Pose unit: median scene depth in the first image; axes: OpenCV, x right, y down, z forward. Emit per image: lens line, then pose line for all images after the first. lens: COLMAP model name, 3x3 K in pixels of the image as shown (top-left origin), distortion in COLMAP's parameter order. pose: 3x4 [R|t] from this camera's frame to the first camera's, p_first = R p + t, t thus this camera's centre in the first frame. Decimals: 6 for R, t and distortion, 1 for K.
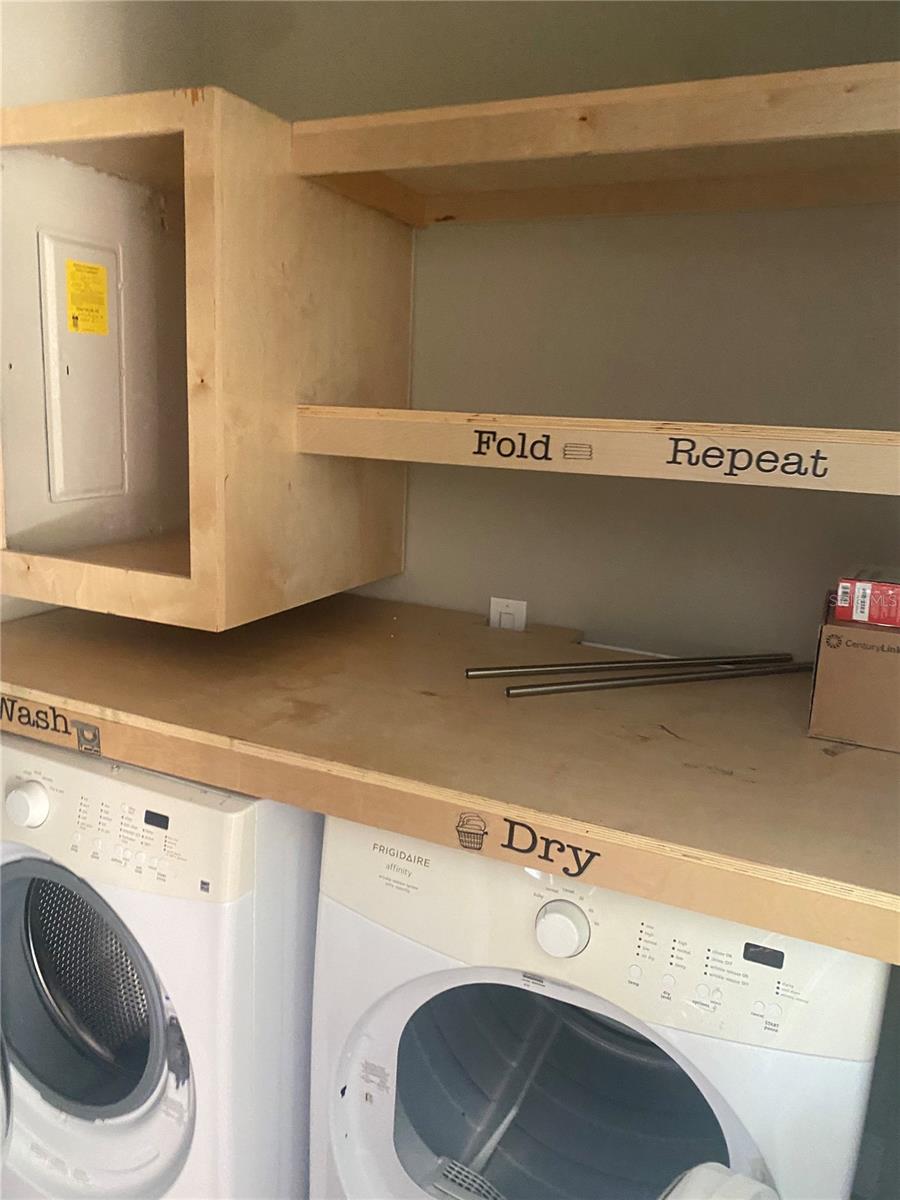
lens RADIAL K [[908.0, 0, 455.3], [0, 908.0, 599.1], [0, 0, 1]] dist [0.040794, -0.051814]
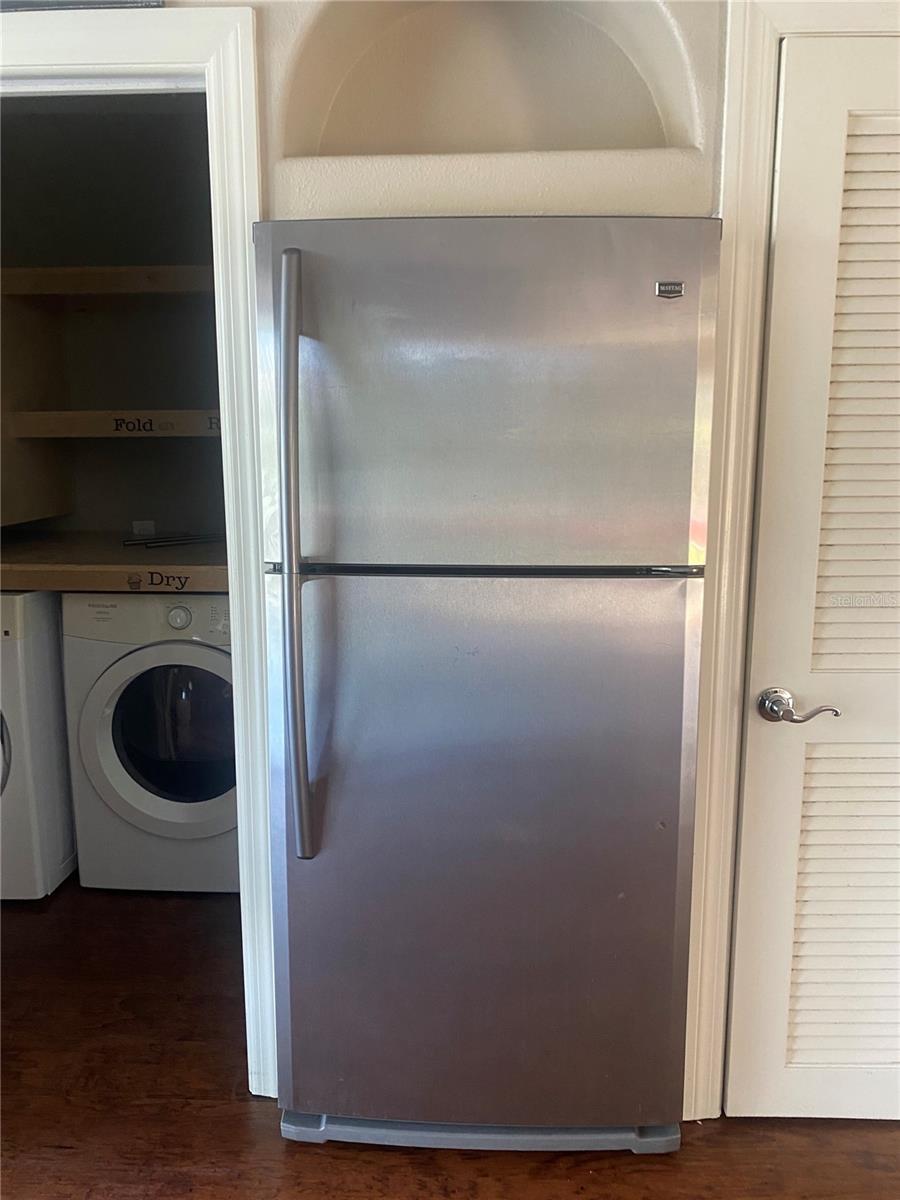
lens RADIAL K [[908.0, 0, 447.5], [0, 908.0, 591.9], [0, 0, 1]] dist [0.040794, -0.051814]
pose [[0.925035, -0.112122, 0.362958, -0.082818], [0.122001, 0.992521, -0.004331, 0.344684], [-0.359758, 0.048288, 0.931795, -1.332309]]
